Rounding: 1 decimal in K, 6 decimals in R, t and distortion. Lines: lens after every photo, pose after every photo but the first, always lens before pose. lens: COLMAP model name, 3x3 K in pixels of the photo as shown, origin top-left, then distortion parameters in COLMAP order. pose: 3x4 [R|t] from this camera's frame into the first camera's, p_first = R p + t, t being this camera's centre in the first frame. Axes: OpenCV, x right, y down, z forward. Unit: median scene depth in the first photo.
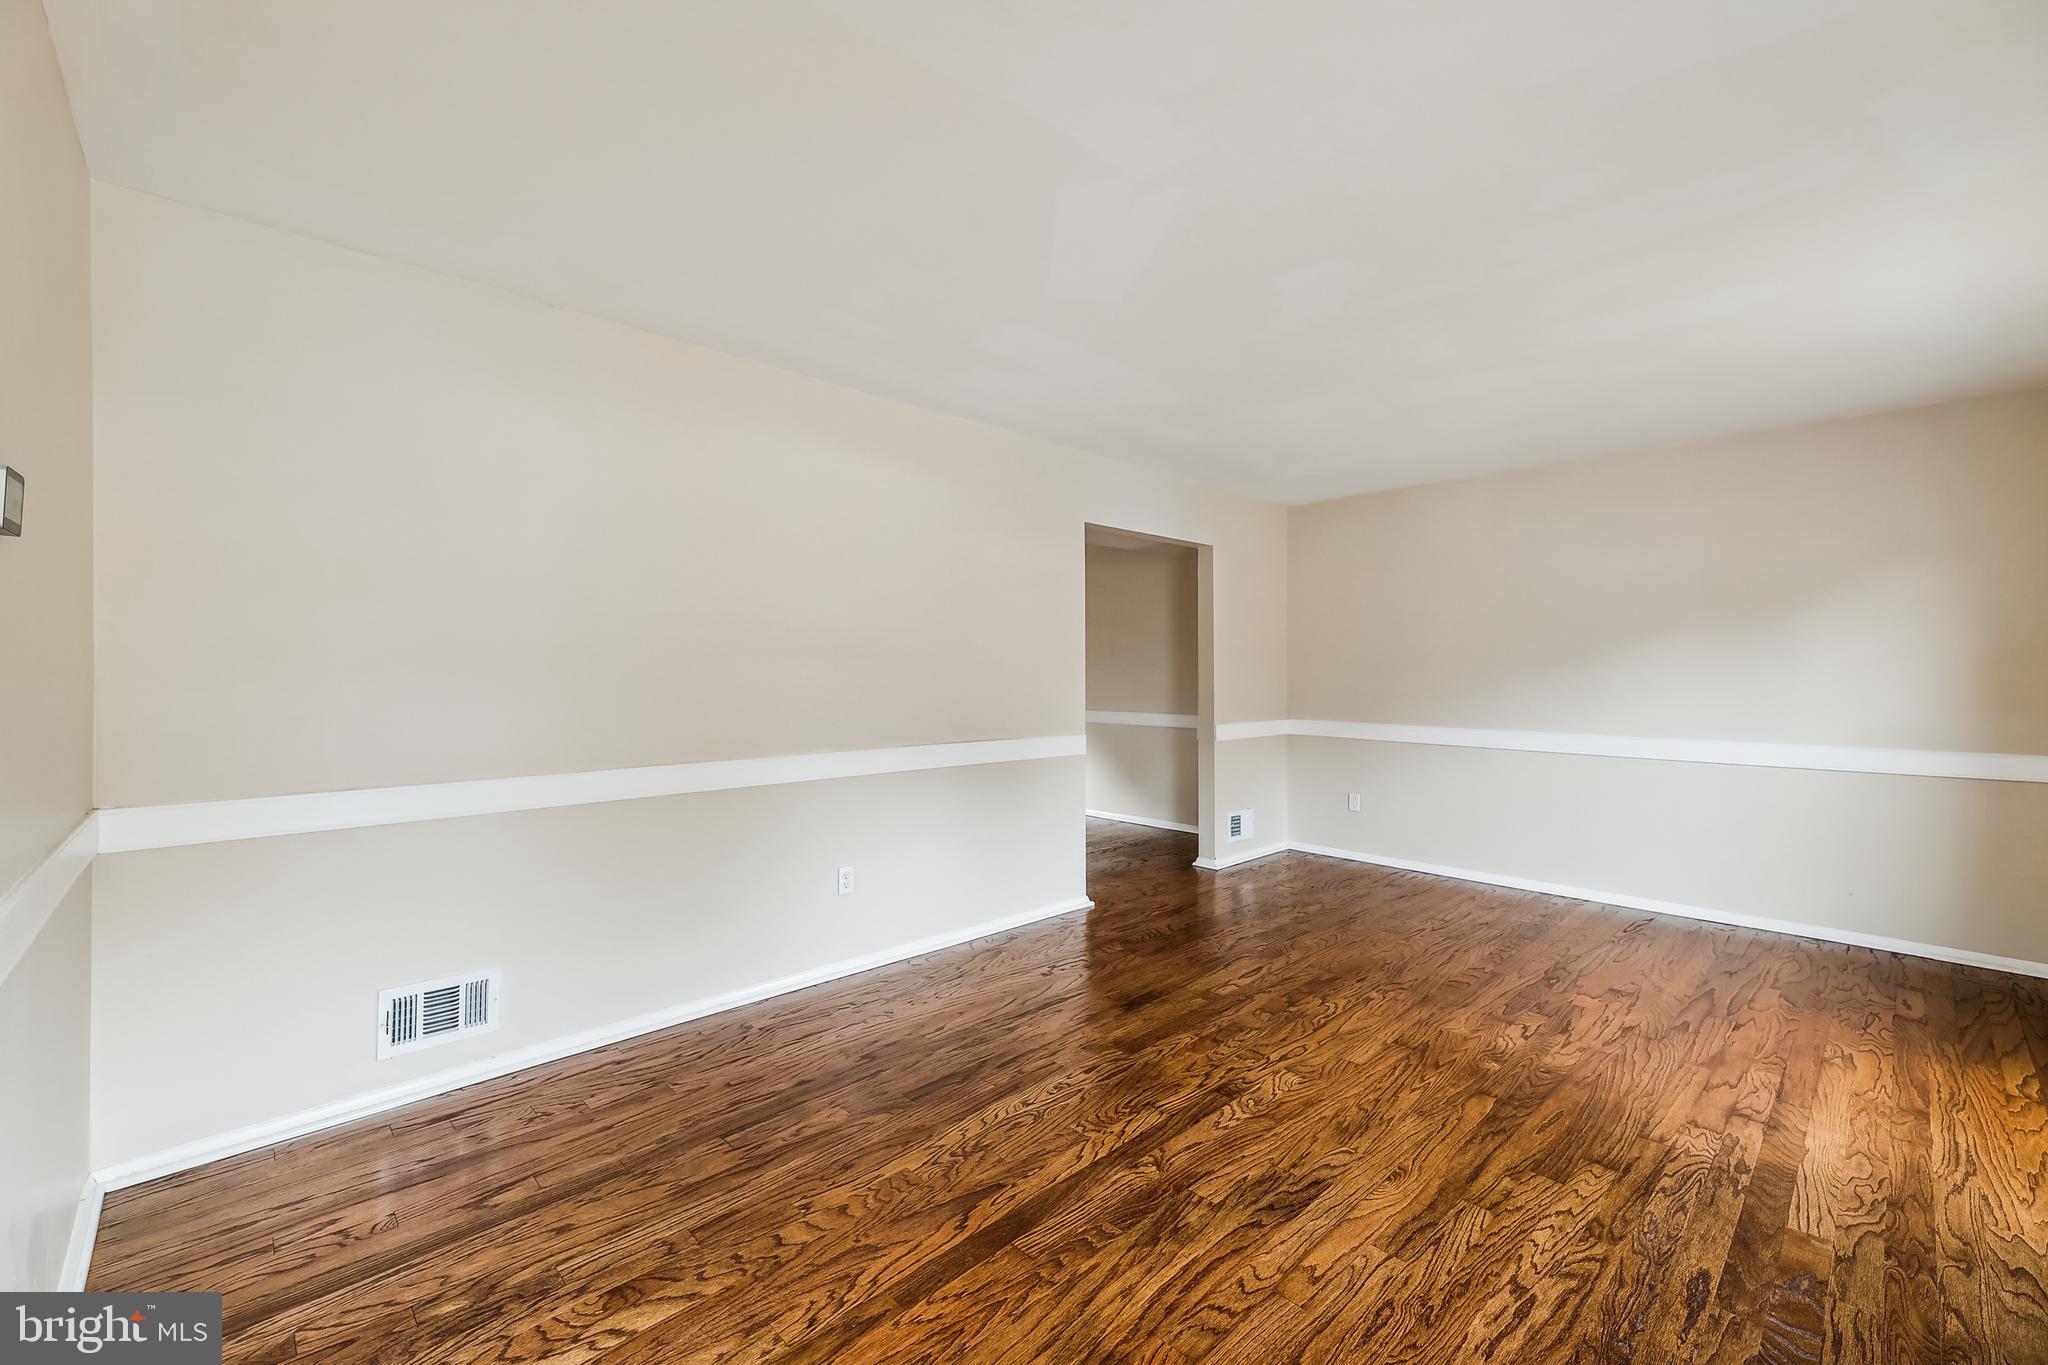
lens RADIAL K [[838.5, 0, 1020.6], [0, 838.5, 673.6], [0, 0, 1]] dist [0.016900, -0.001119]
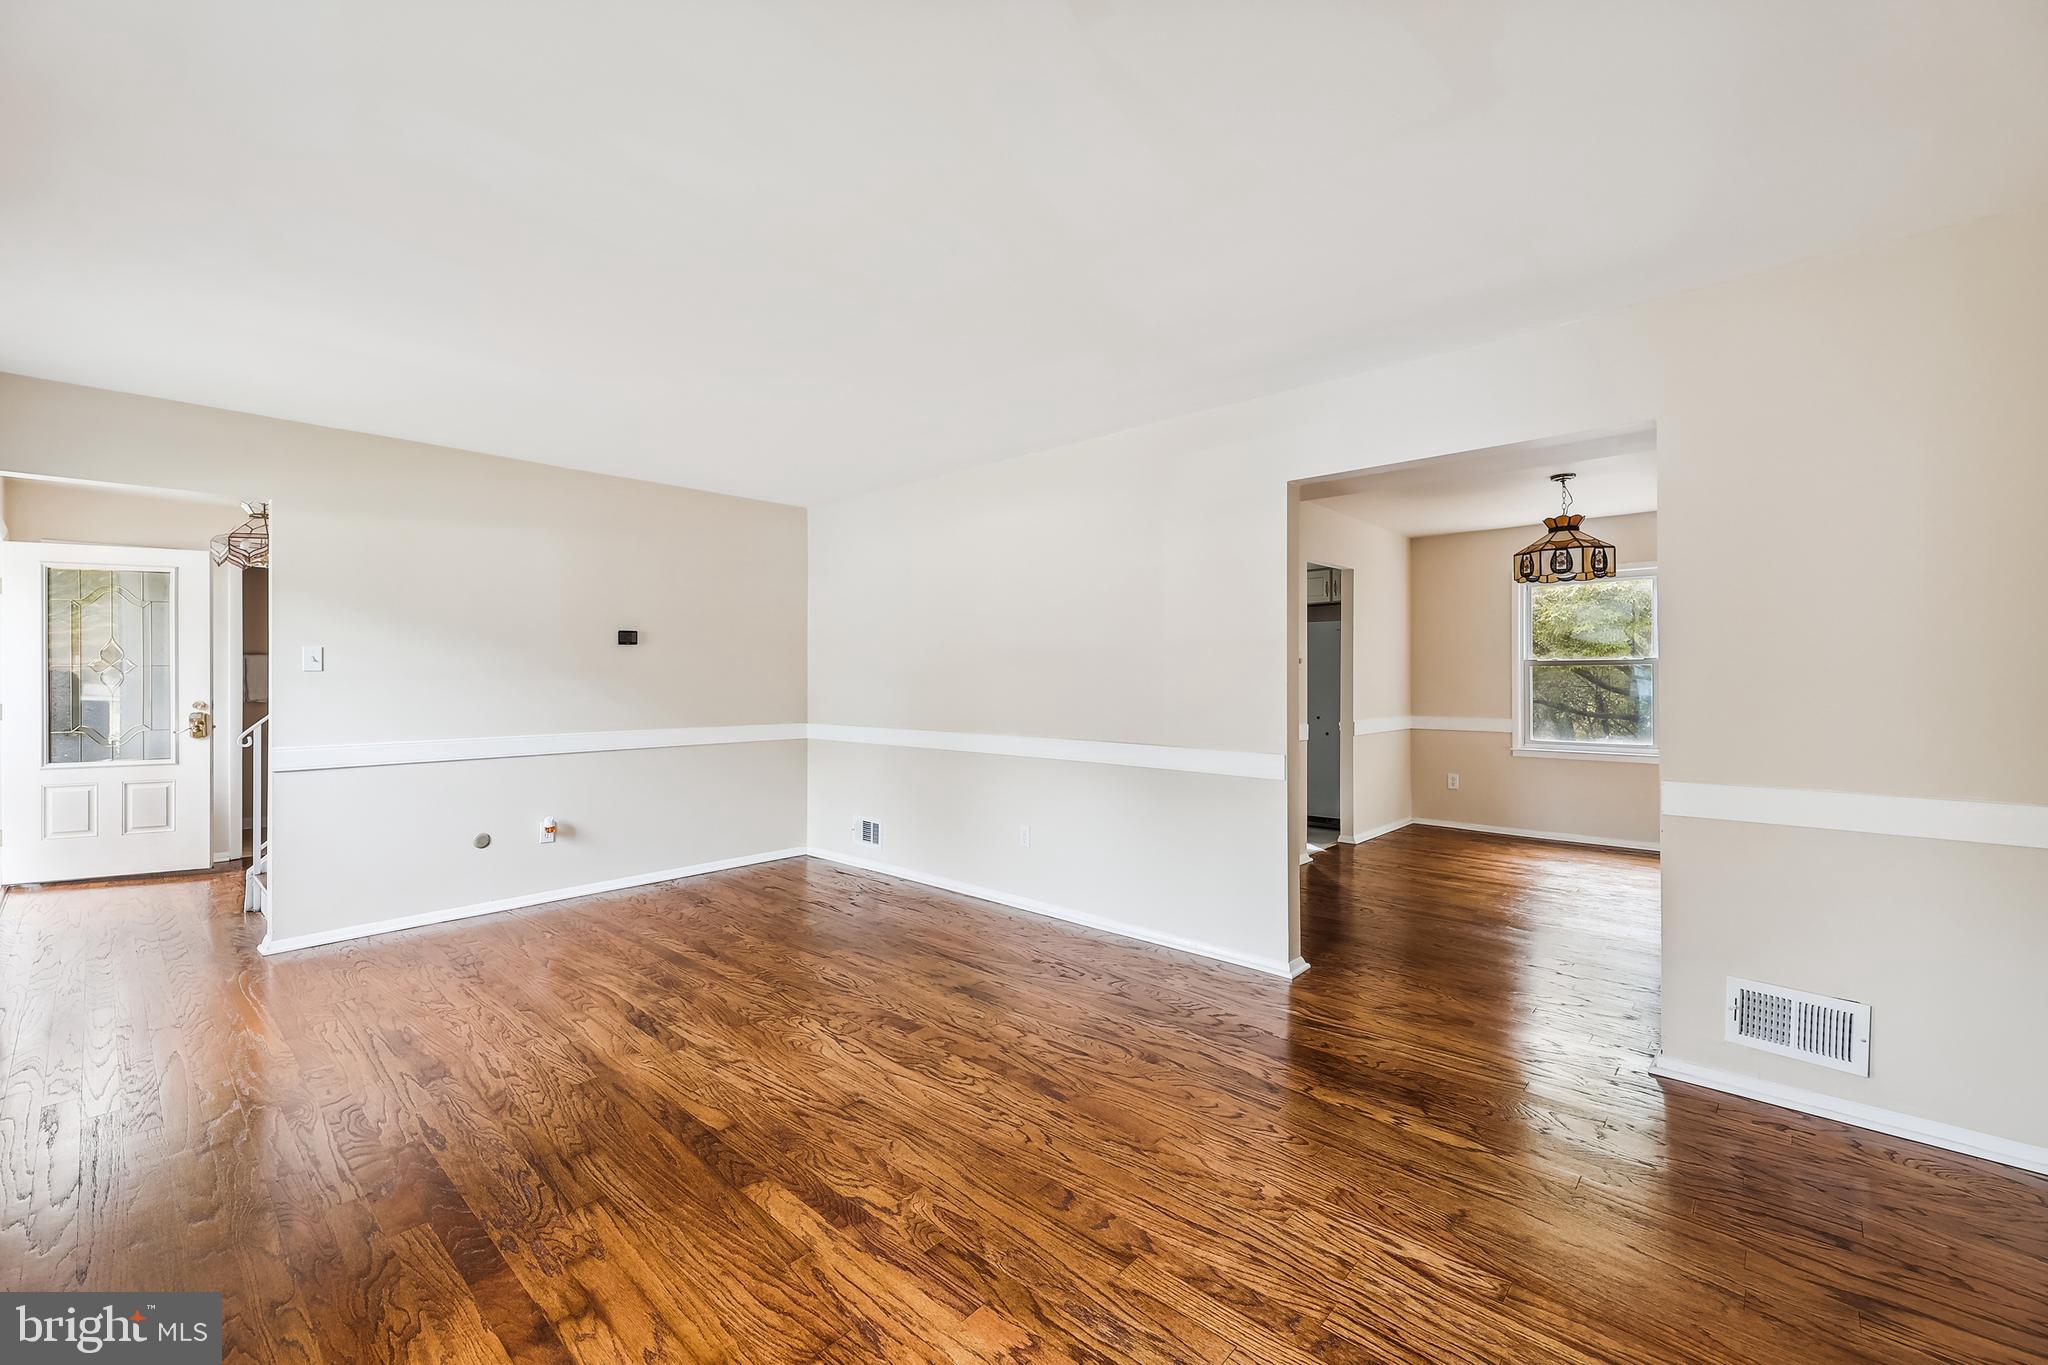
lens RADIAL K [[838.5, 0, 1021.5], [0, 838.5, 680.4], [0, 0, 1]] dist [0.016900, -0.001119]
pose [[0.062705, 0.003944, -0.998024, 1.427991], [-0.001962, 0.999991, 0.003828, 0.000480], [0.998030, 0.001718, 0.062713, 1.202955]]
